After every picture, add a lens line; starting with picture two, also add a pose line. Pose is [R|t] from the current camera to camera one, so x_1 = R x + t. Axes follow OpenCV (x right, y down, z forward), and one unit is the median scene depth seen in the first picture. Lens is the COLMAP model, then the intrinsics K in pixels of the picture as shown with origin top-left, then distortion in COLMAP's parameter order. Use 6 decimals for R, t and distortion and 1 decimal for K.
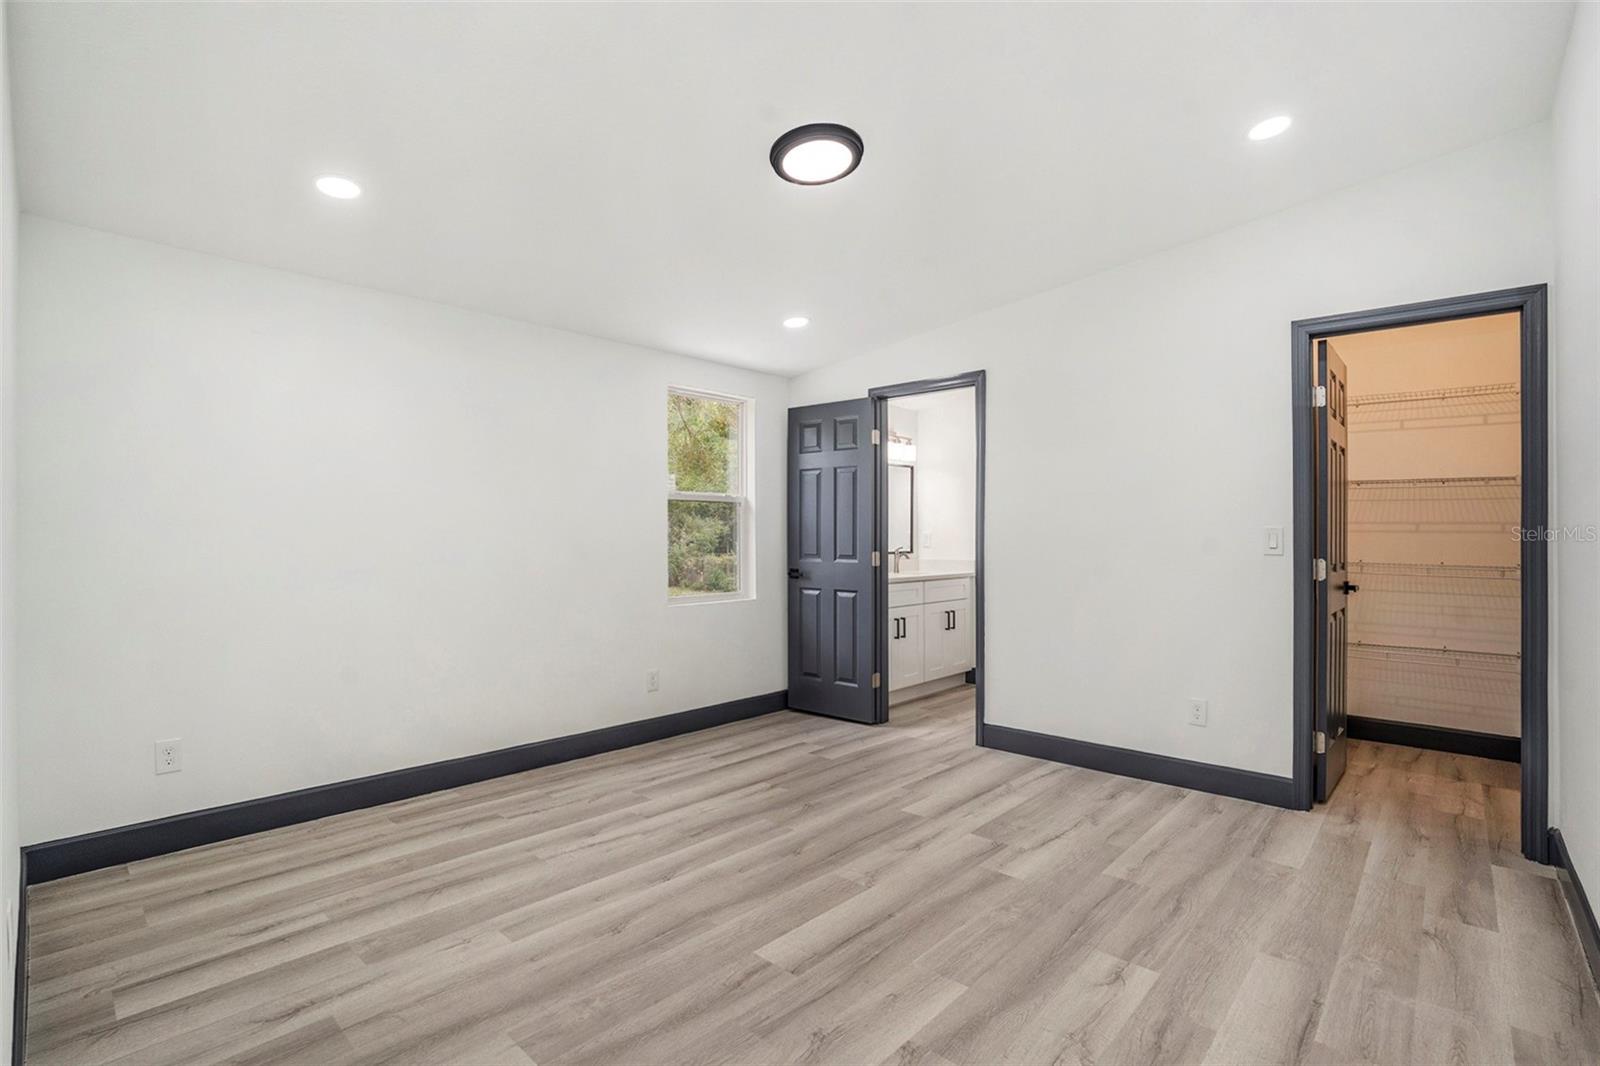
lens RADIAL K [[718.7, 0, 808.1], [0, 718.7, 542.7], [0, 0, 1]] dist [-0.004498, 0.001627]
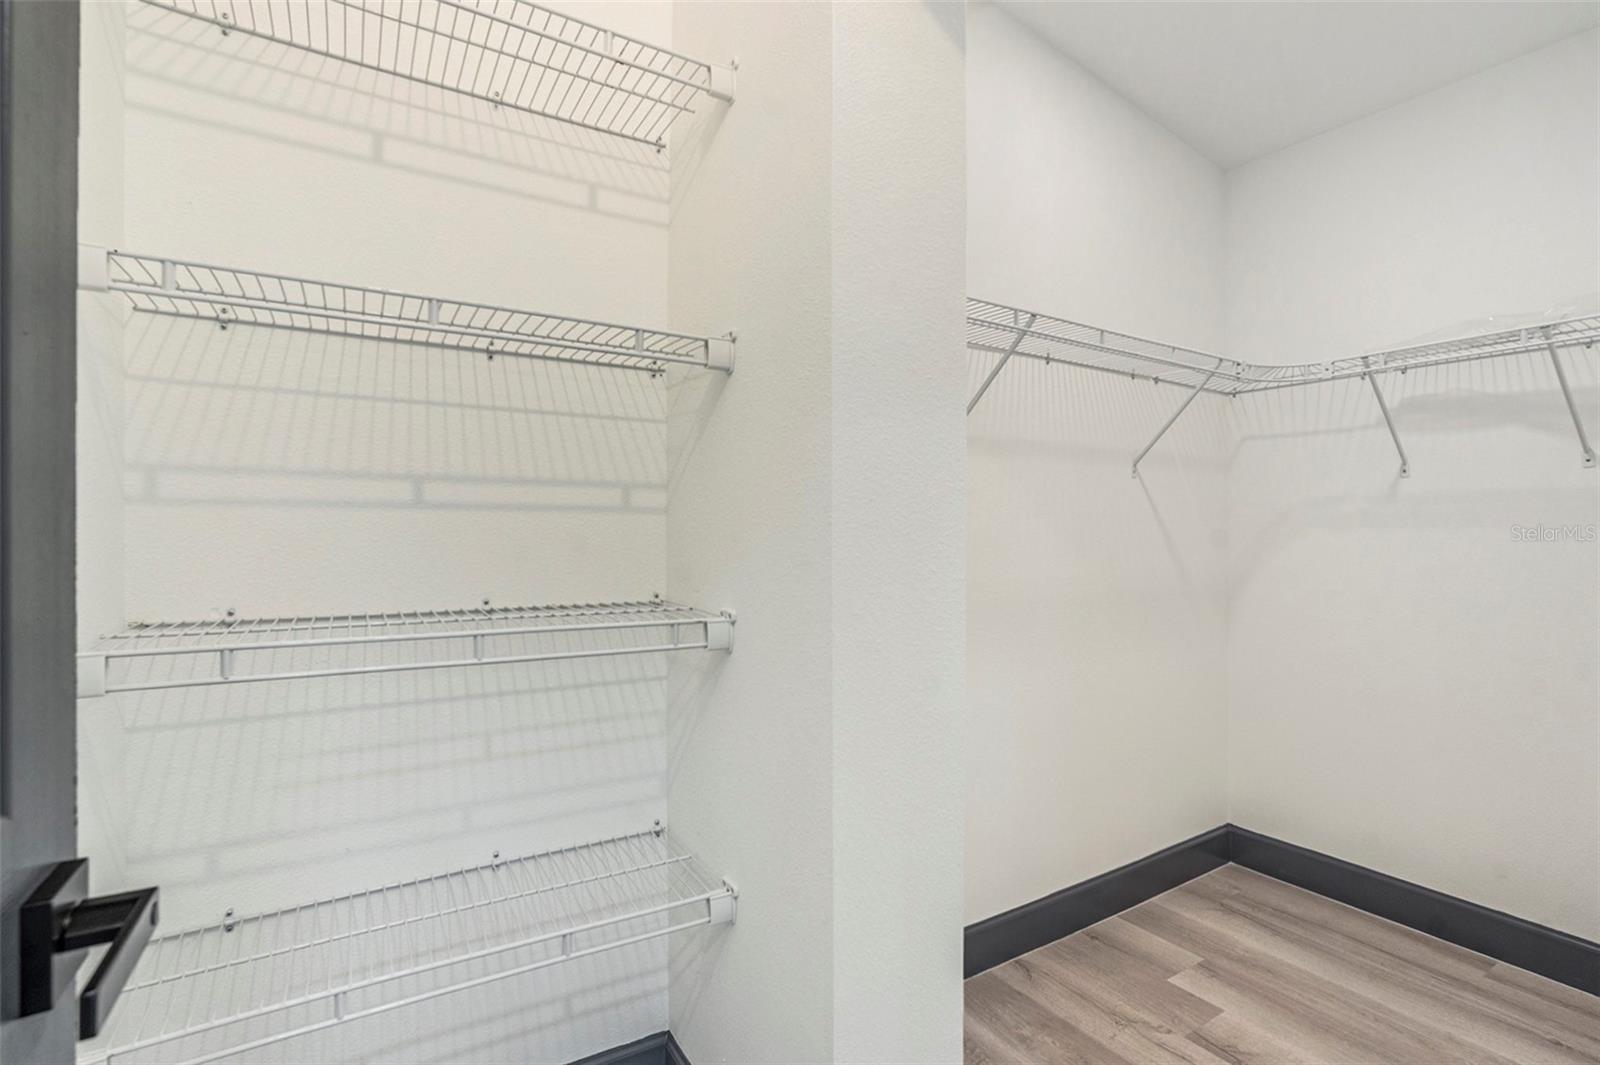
lens RADIAL K [[718.7, 0, 808.2], [0, 718.7, 537.8], [0, 0, 1]] dist [-0.004498, 0.001627]
pose [[0.281591, -0.009887, 0.959484, 0.589747], [-0.001825, 0.999940, 0.010840, -0.003386], [-0.959533, -0.004804, 0.281556, 0.743123]]
